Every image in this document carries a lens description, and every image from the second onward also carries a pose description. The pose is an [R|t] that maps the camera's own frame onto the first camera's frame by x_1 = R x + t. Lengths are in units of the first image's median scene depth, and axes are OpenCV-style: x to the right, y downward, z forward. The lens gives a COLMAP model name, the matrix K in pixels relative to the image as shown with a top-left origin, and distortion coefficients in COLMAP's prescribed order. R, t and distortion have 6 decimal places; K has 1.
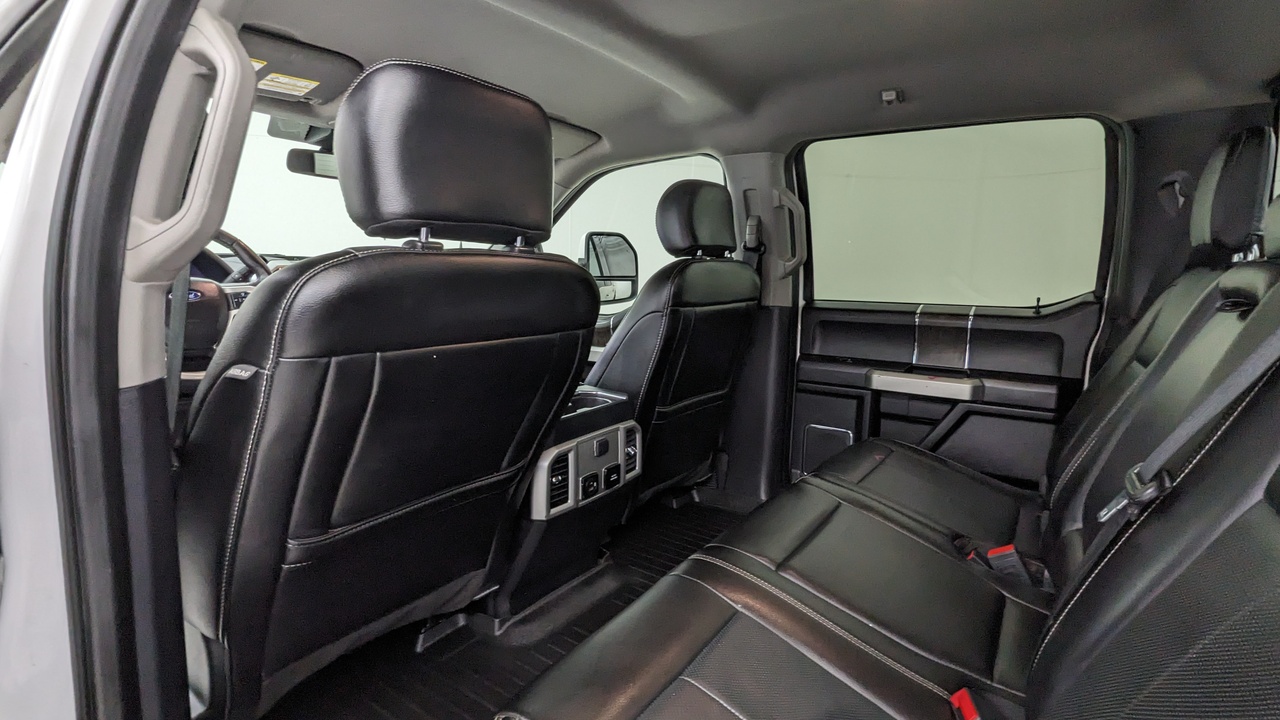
lens RADIAL K [[601.9, 0, 640.0], [0, 601.9, 360.0], [0, 0, 1]] dist [0.000141, -0.000303]
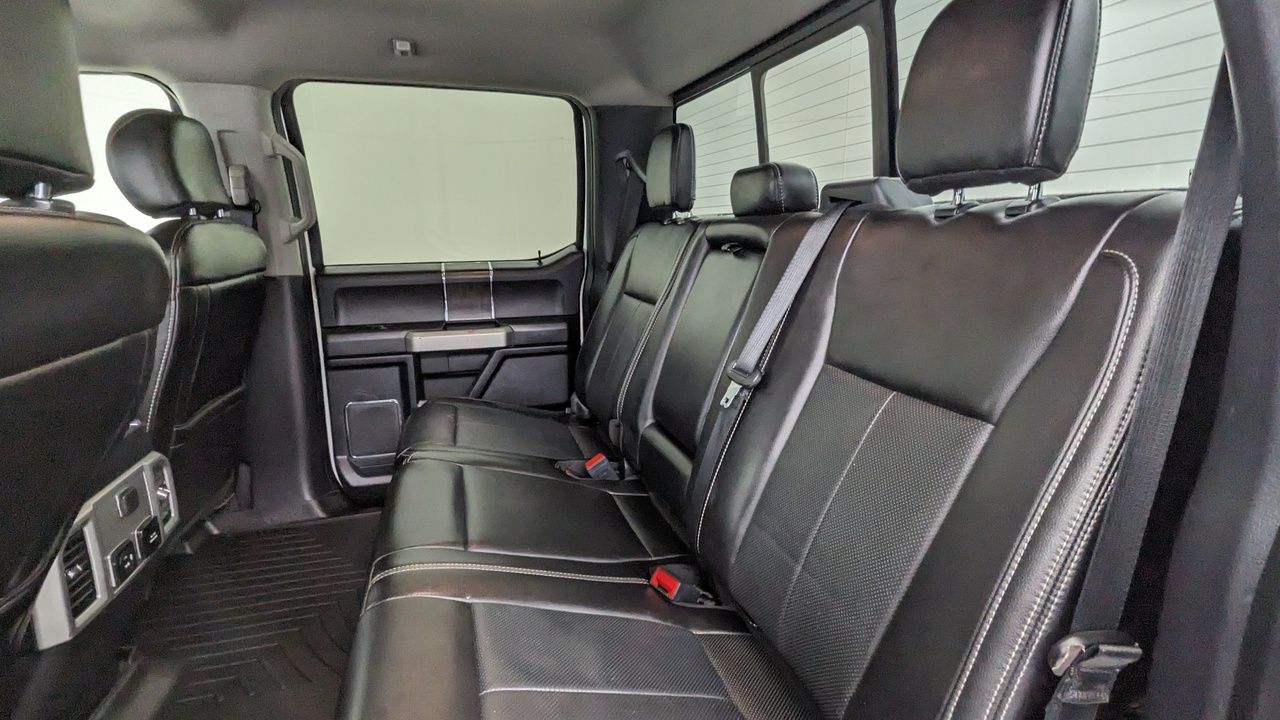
lens RADIAL K [[606.3, 0, 640.0], [0, 606.3, 360.0], [0, 0, 1]] dist [-0.003418, -0.000589]
pose [[0.630296, -0.183401, 0.754381, -0.146872], [0.135647, 0.982765, 0.125589, -0.015319], [-0.764413, 0.023171, 0.644311, 0.090499]]
